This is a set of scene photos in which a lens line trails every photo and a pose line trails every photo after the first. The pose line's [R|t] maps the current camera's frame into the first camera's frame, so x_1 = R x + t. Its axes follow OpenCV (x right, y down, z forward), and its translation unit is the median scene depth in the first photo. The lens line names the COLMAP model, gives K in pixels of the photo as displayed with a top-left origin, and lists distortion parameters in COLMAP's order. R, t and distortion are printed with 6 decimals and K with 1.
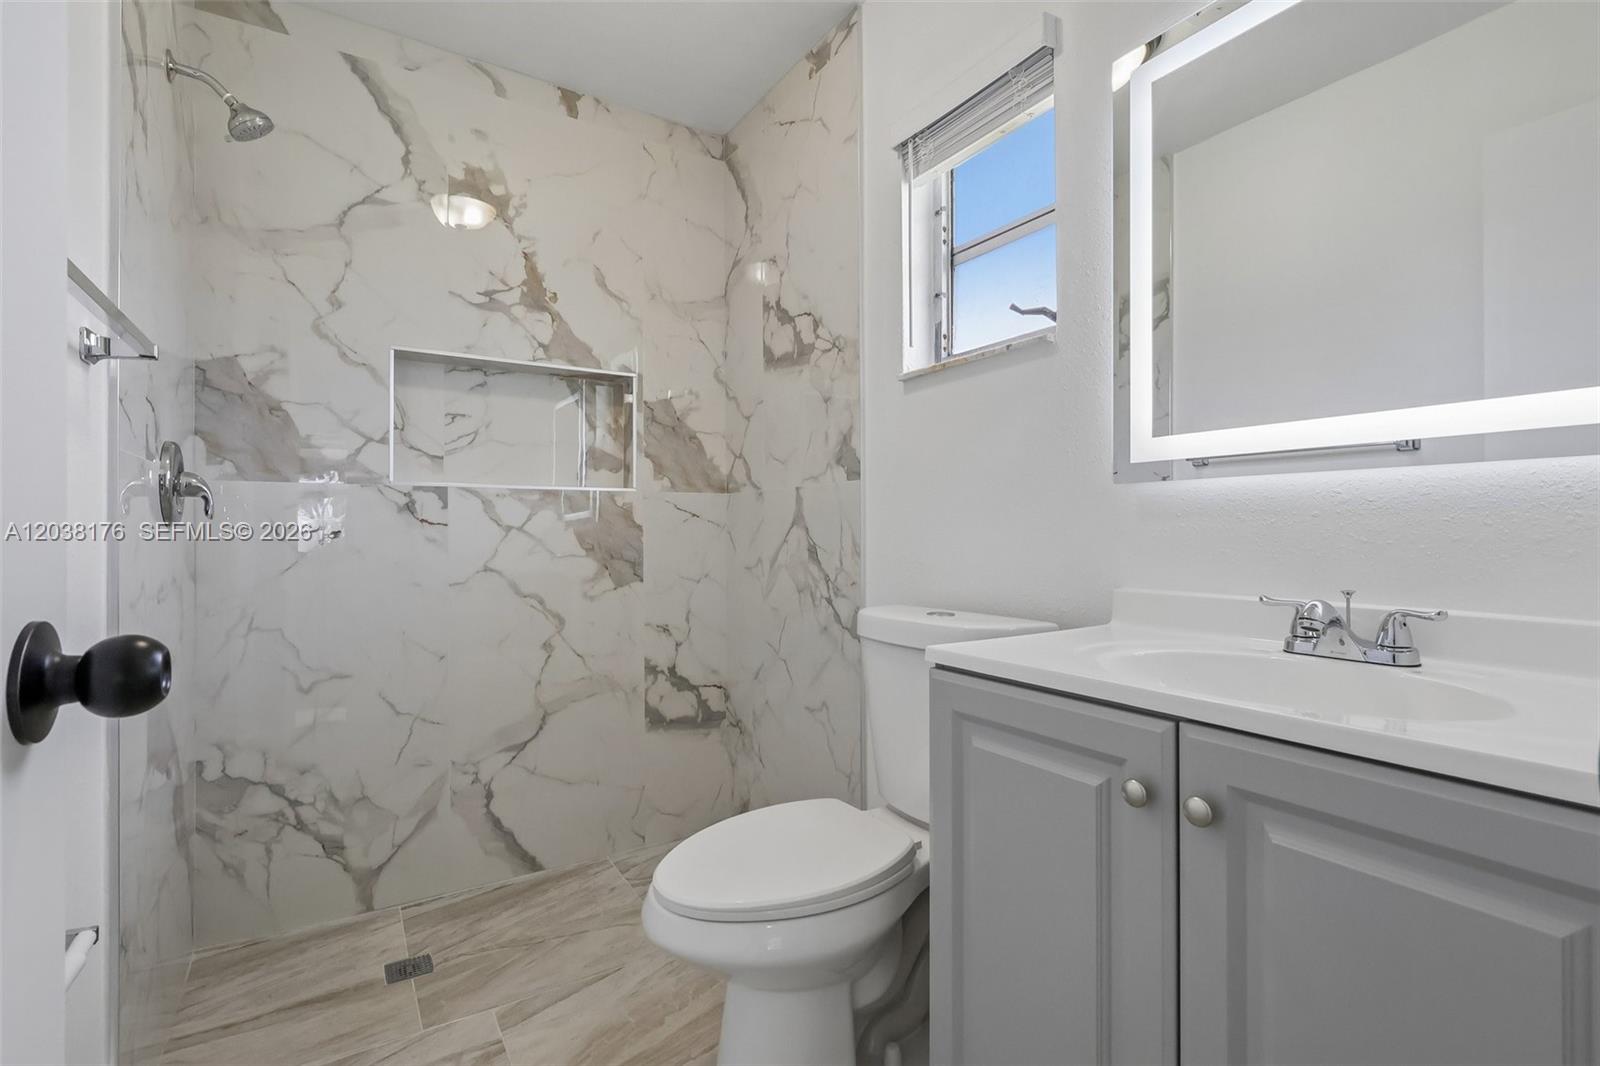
lens RADIAL K [[732.5, 0, 800.0], [0, 732.5, 533.0], [0, 0, 1]] dist [-0.001074, 0.000005]
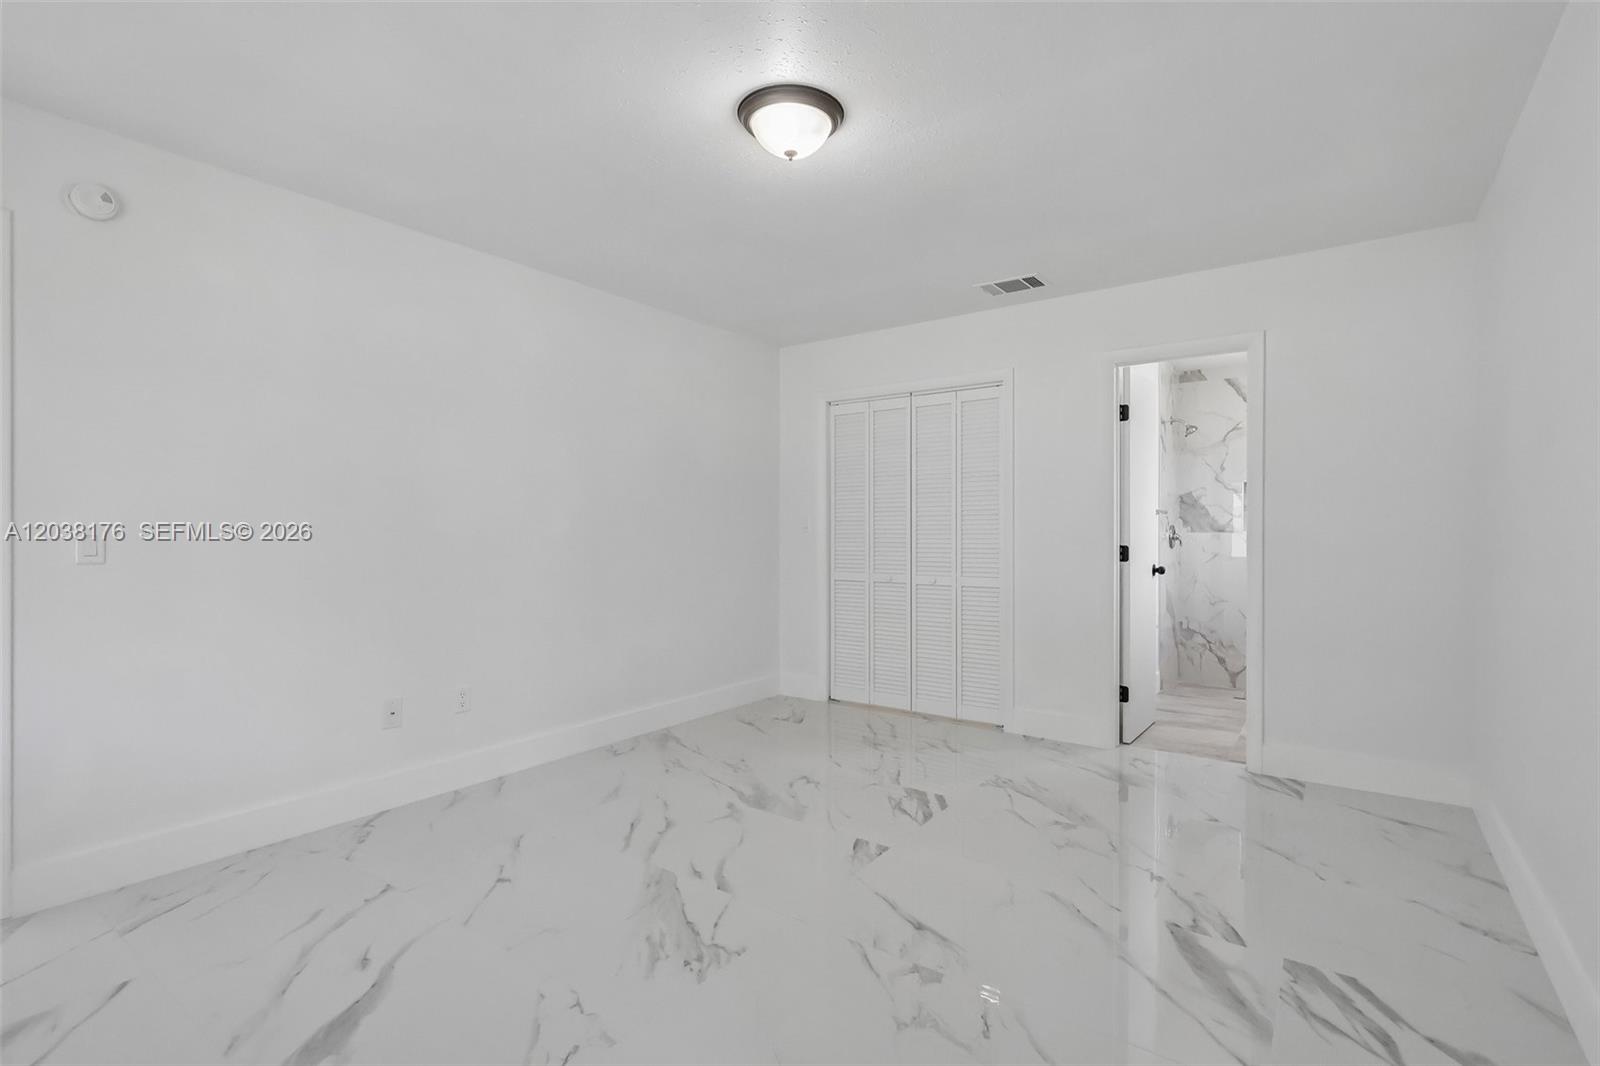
lens RADIAL K [[743.3, 0, 803.4], [0, 743.3, 531.6], [0, 0, 1]] dist [-0.000881, 0.000521]
pose [[0.364562, -0.001094, -0.931178, 1.456634], [-0.000582, 0.999999, -0.001402, -0.065715], [0.931179, 0.001054, 0.364561, -1.563093]]
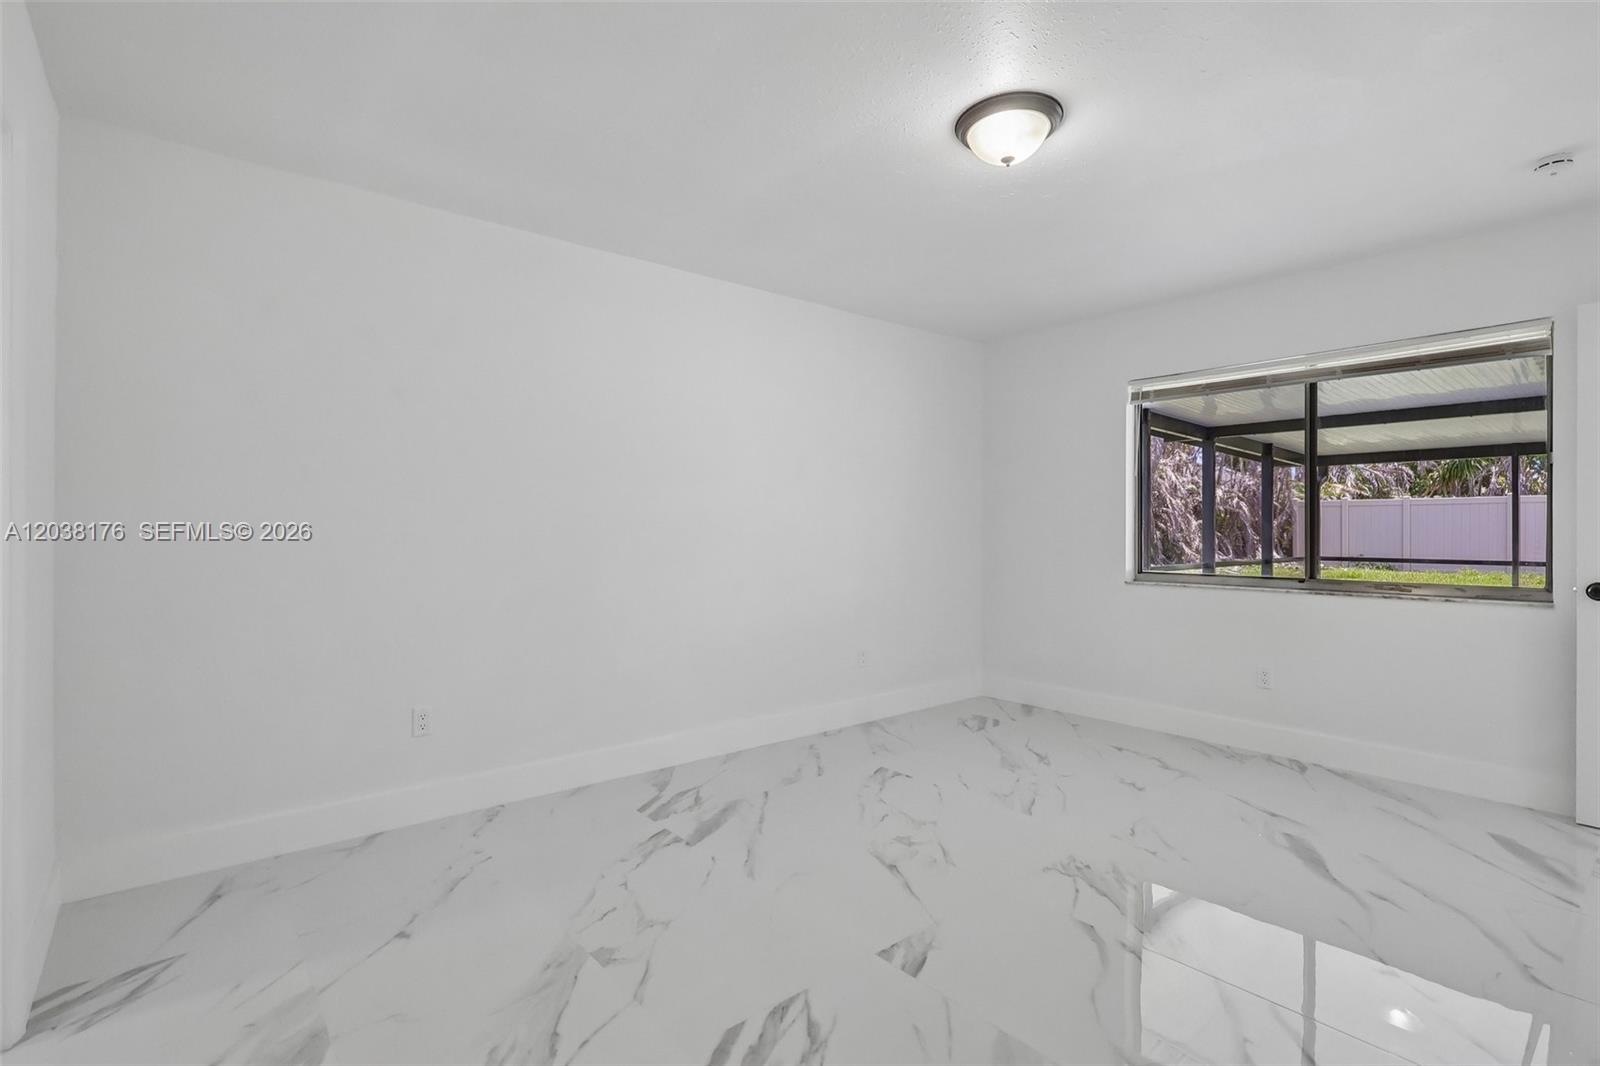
lens RADIAL K [[755.4, 0, 800.0], [0, 755.4, 533.0], [0, 0, 1]] dist [-0.000157, 0.000586]
pose [[-0.128142, -0.005372, 0.991741, -0.756567], [0.001078, 0.999984, 0.005556, -0.069968], [-0.991755, 0.001781, -0.128134, -0.686495]]
